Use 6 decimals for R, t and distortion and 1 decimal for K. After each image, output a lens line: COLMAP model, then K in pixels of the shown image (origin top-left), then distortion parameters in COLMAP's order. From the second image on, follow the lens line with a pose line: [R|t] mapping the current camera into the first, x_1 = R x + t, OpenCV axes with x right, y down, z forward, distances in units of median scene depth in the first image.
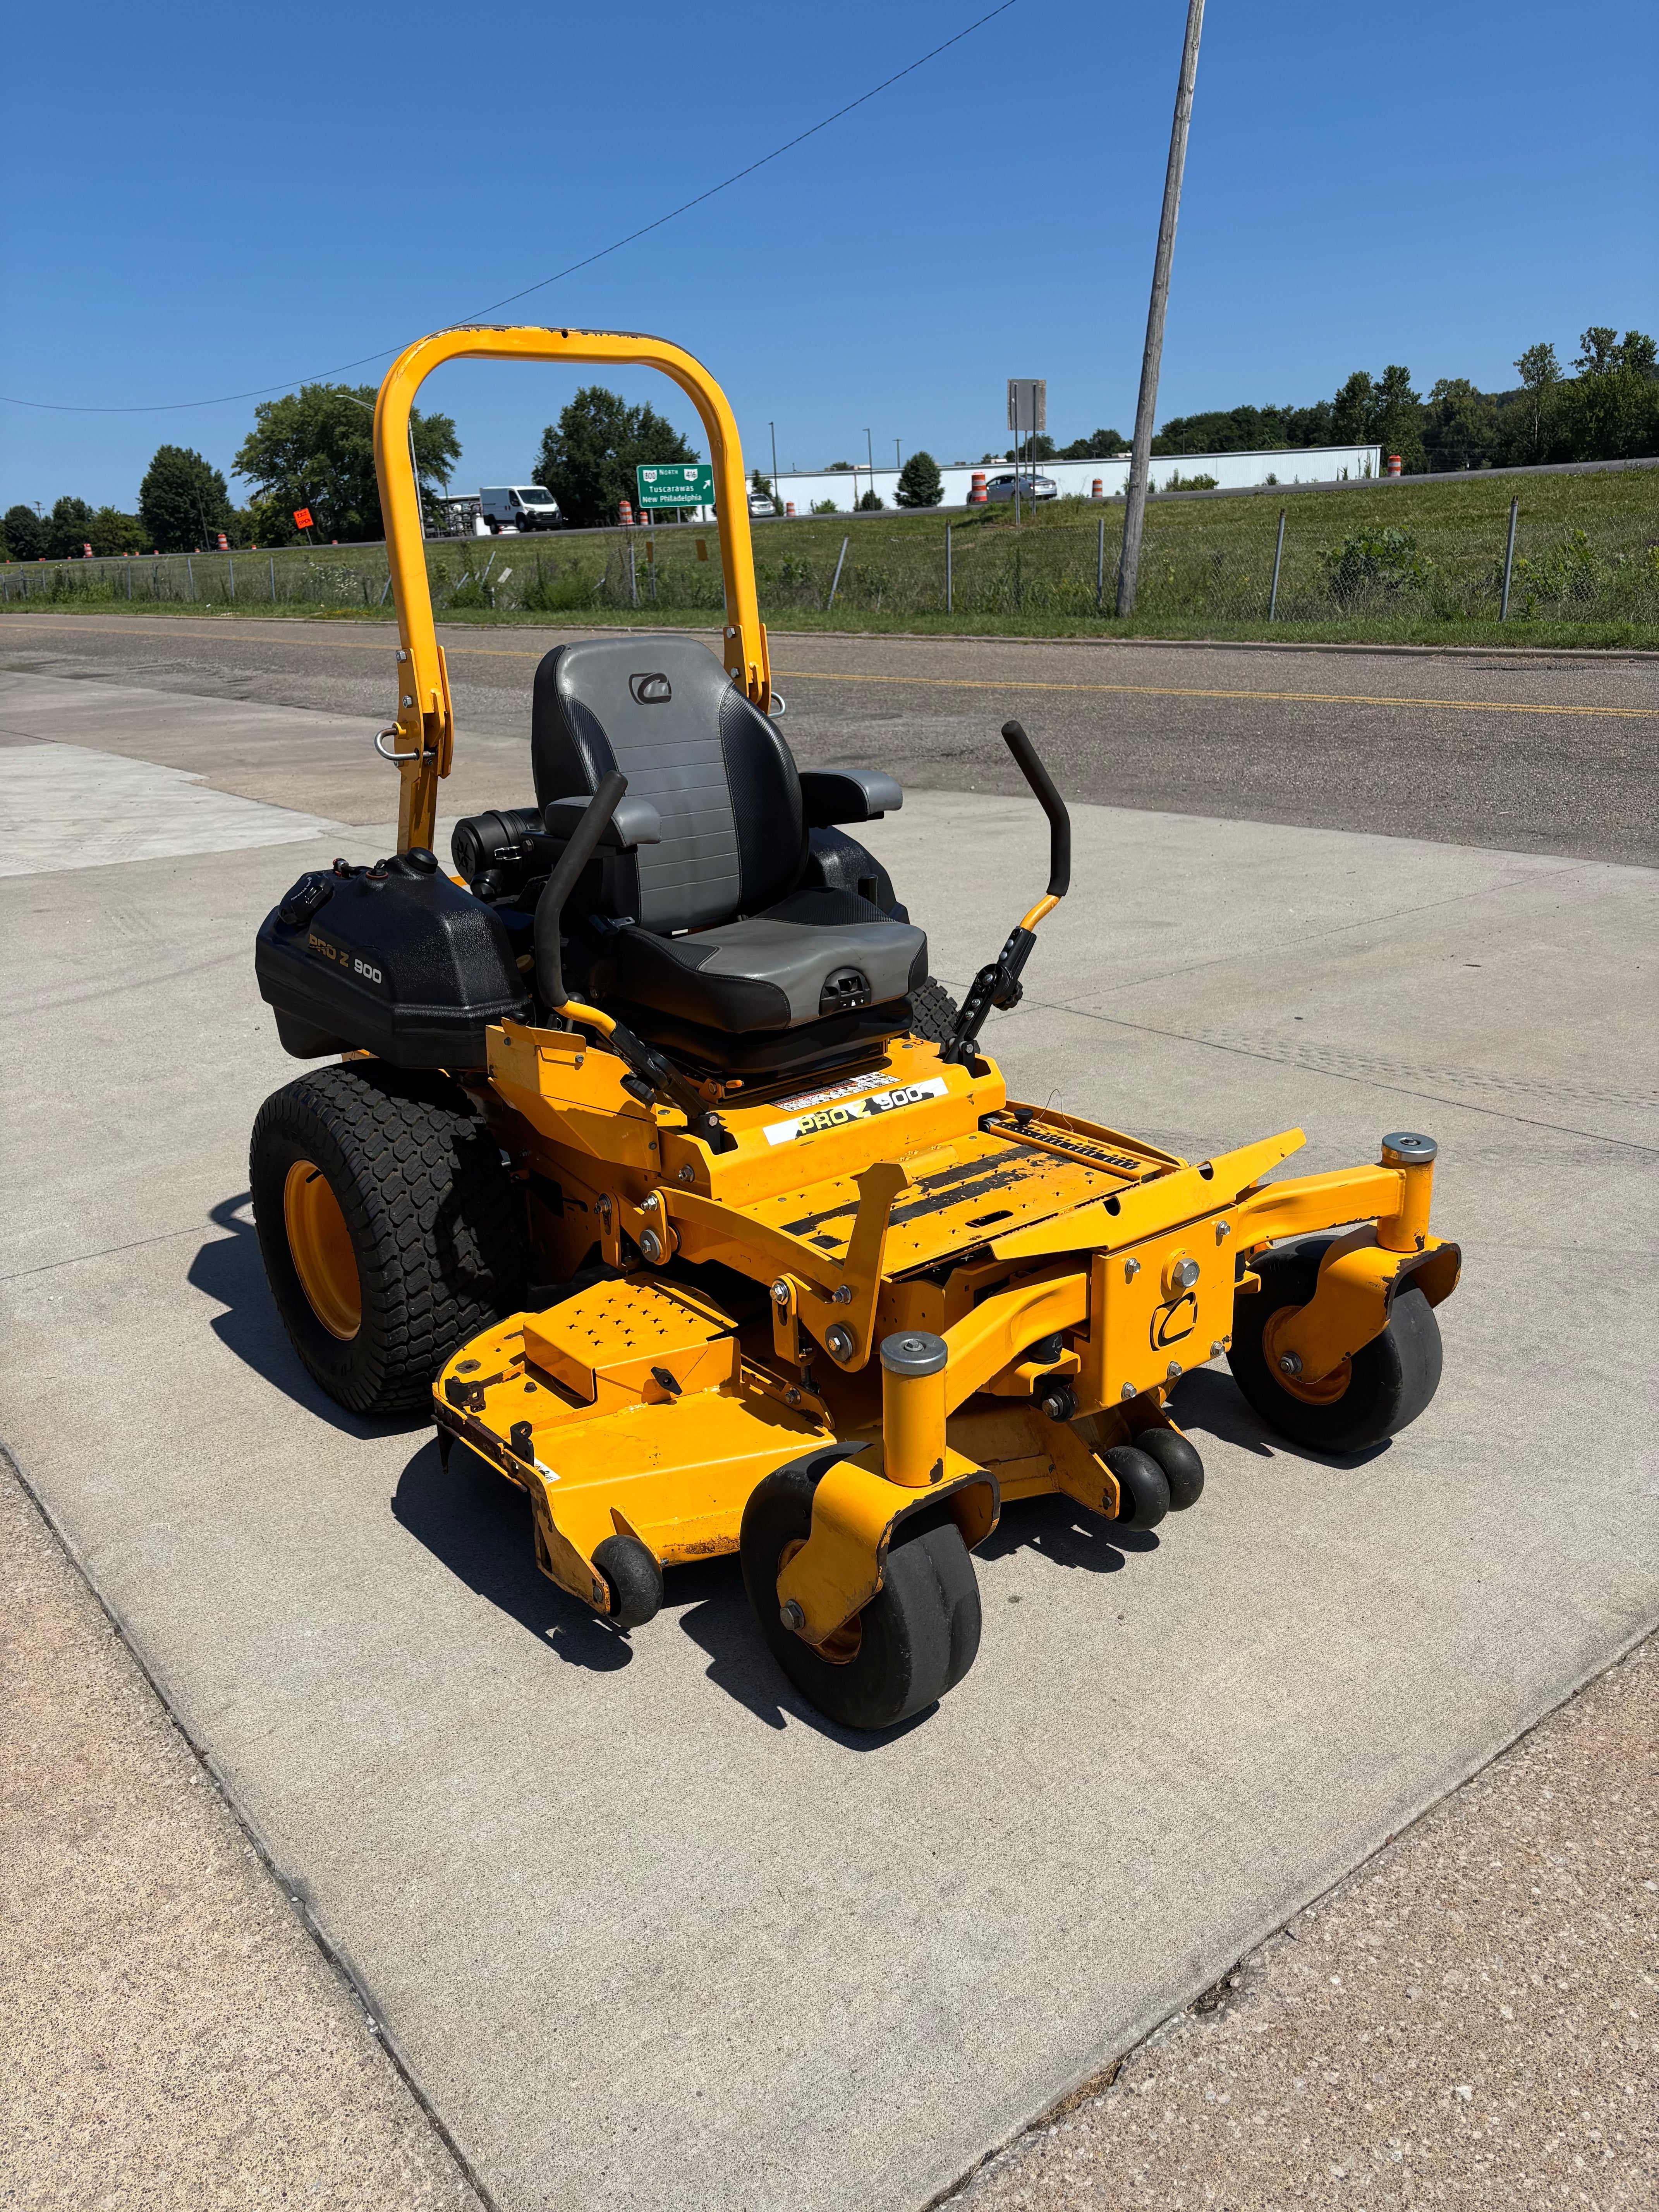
lens RADIAL K [[1674.5, 0, 837.4], [0, 1674.5, 1104.0], [0, 0, 1]] dist [0.032026, -0.021269]
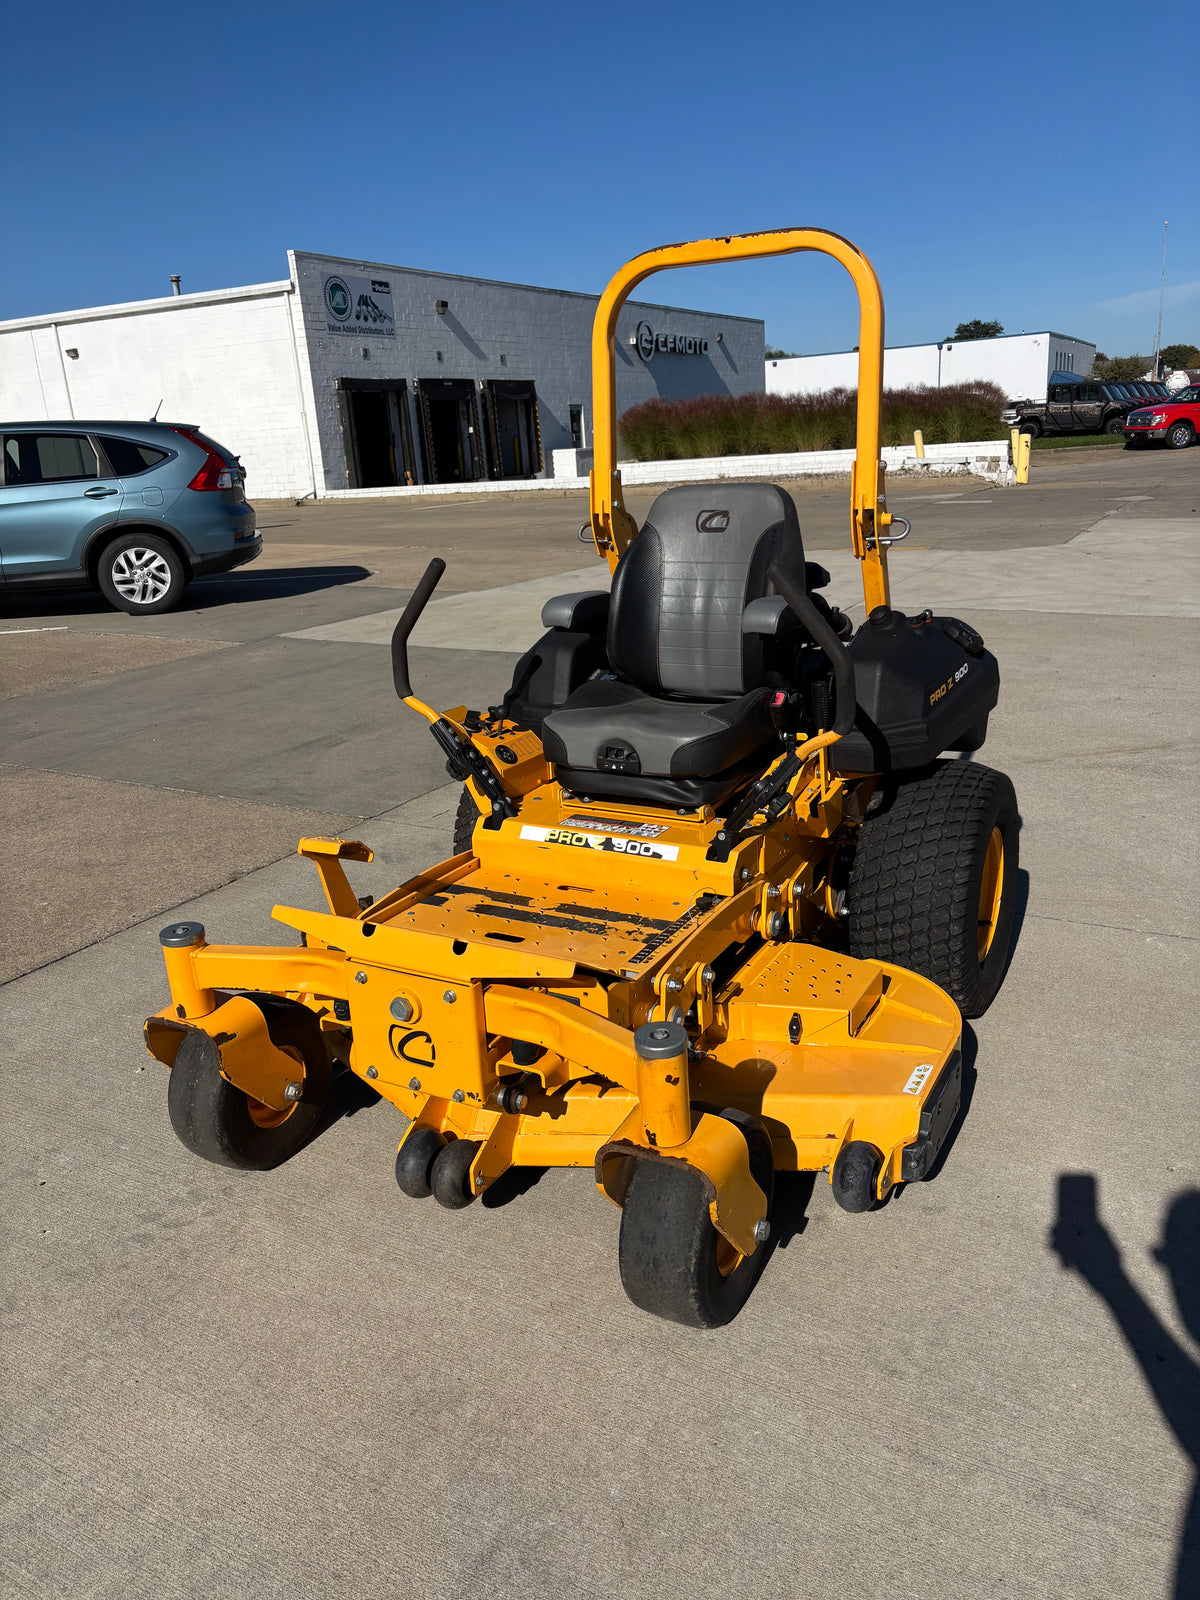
lens RADIAL K [[1211.2, 0, 606.4], [0, 1211.2, 805.3], [0, 0, 1]] dist [0.032026, -0.021269]
pose [[0.369589, 0.295640, -0.880909, 0.822291], [-0.258529, 0.943318, 0.208118, -0.217725], [0.892506, 0.150822, 0.425071, 0.598640]]
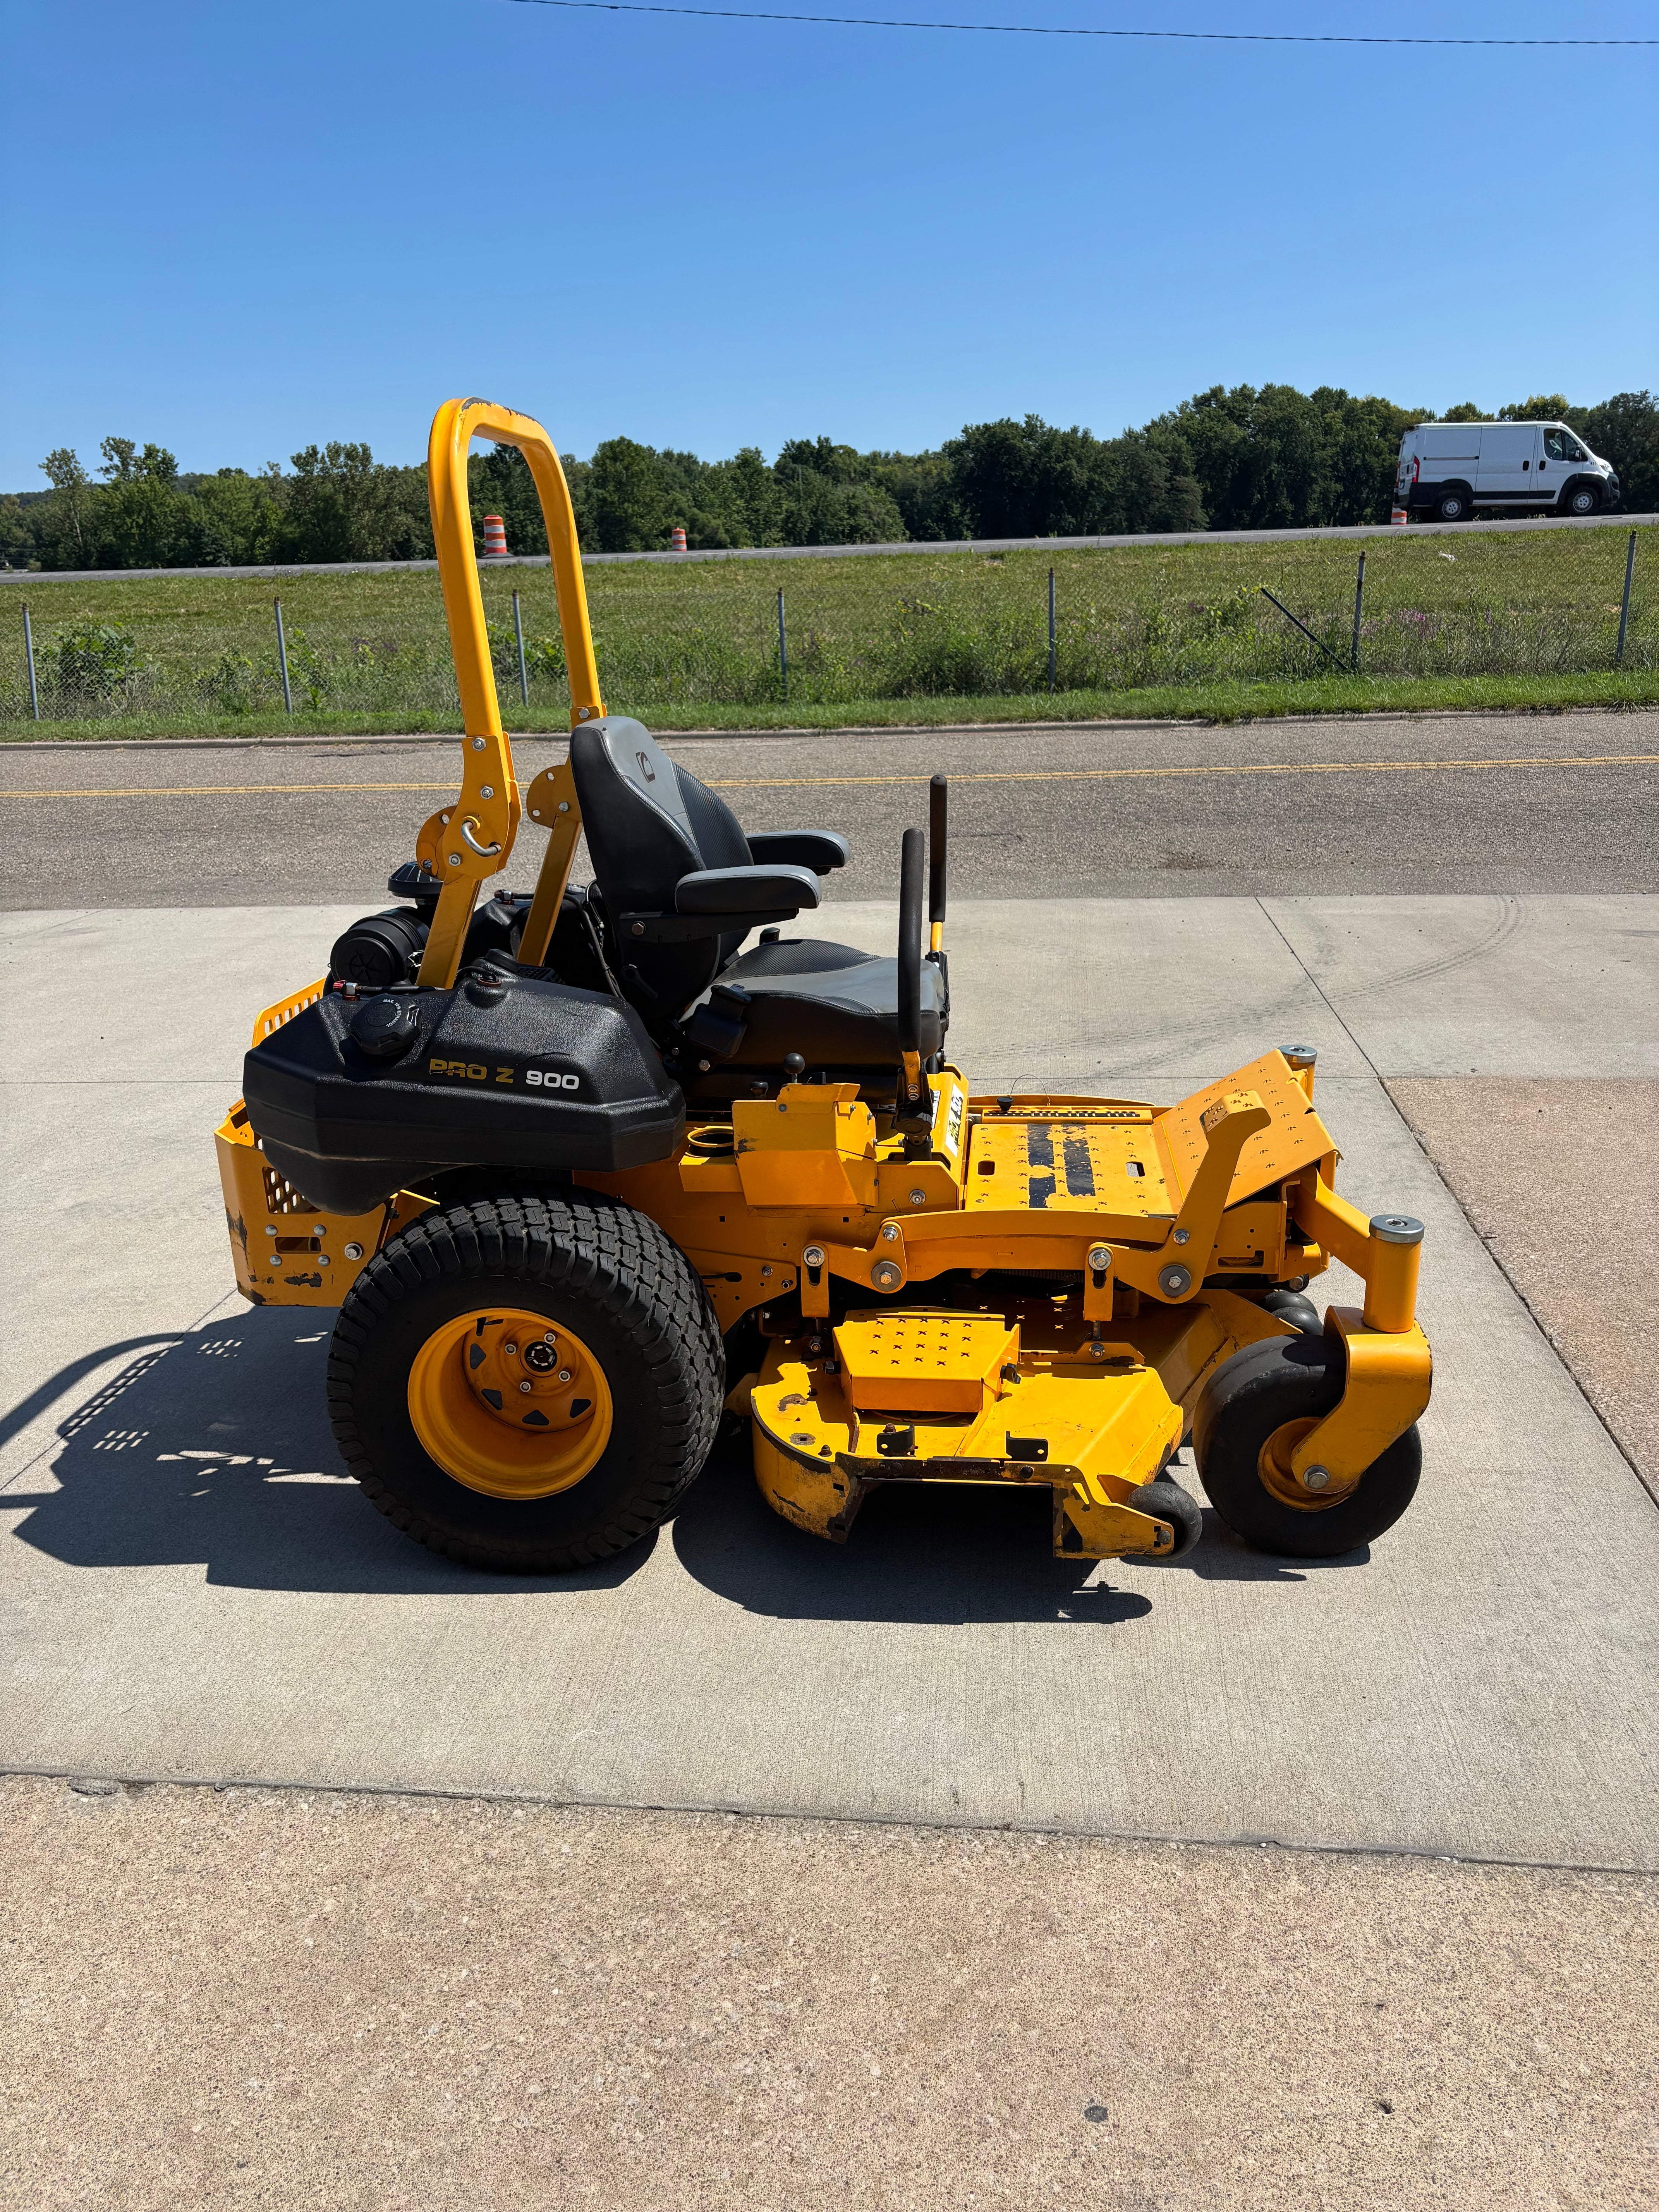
lens RADIAL K [[1674.5, 0, 836.3], [0, 1674.5, 1096.5], [0, 0, 1]] dist [0.032026, -0.021269]
pose [[0.709703, -0.188366, 0.678852, -0.793938], [0.227576, 0.973230, 0.032130, -0.063757], [-0.666731, 0.131688, 0.733572, 0.224085]]
